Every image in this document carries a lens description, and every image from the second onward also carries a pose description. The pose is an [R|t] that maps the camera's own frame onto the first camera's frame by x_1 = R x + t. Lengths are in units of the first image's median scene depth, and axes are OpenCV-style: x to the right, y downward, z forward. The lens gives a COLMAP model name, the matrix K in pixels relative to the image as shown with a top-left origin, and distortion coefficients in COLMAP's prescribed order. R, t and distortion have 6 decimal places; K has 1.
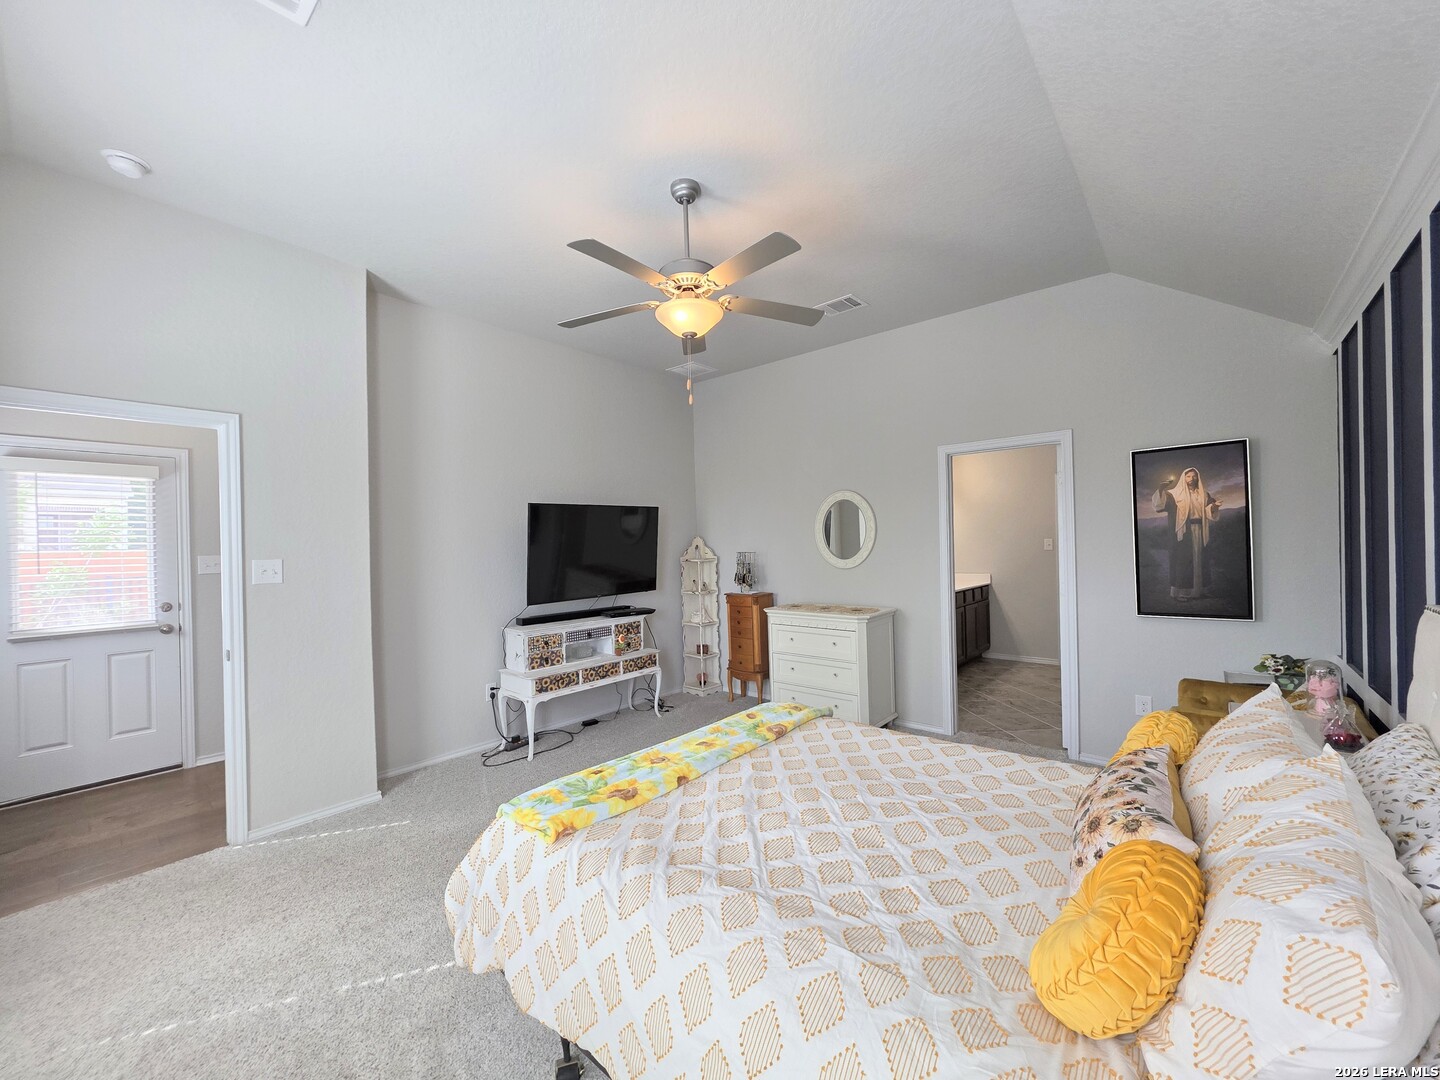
lens RADIAL K [[578.5, 0, 711.0], [0, 578.5, 544.6], [0, 0, 1]] dist [0.000295, -0.000017]
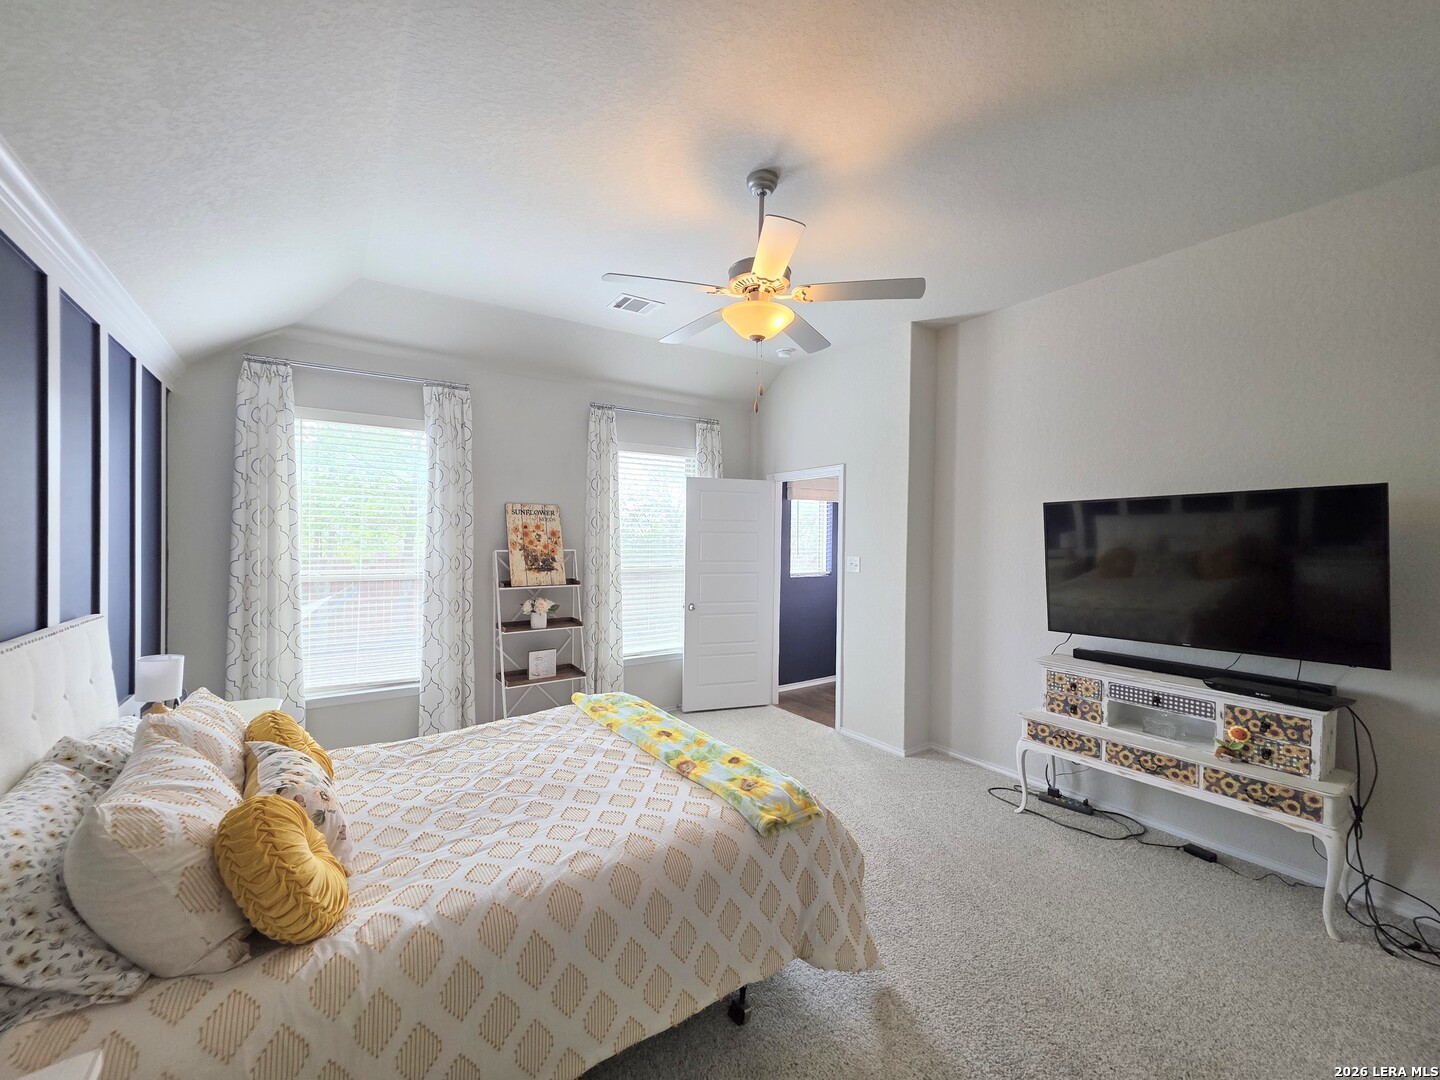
lens RADIAL K [[578.5, 0, 711.0], [0, 578.5, 544.6], [0, 0, 1]] dist [0.000295, -0.000017]
pose [[-0.269493, 0.025244, -0.962672, 0.562894], [-0.006092, 0.999592, 0.027917, -0.032266], [0.962983, 0.013388, -0.269229, 0.741859]]
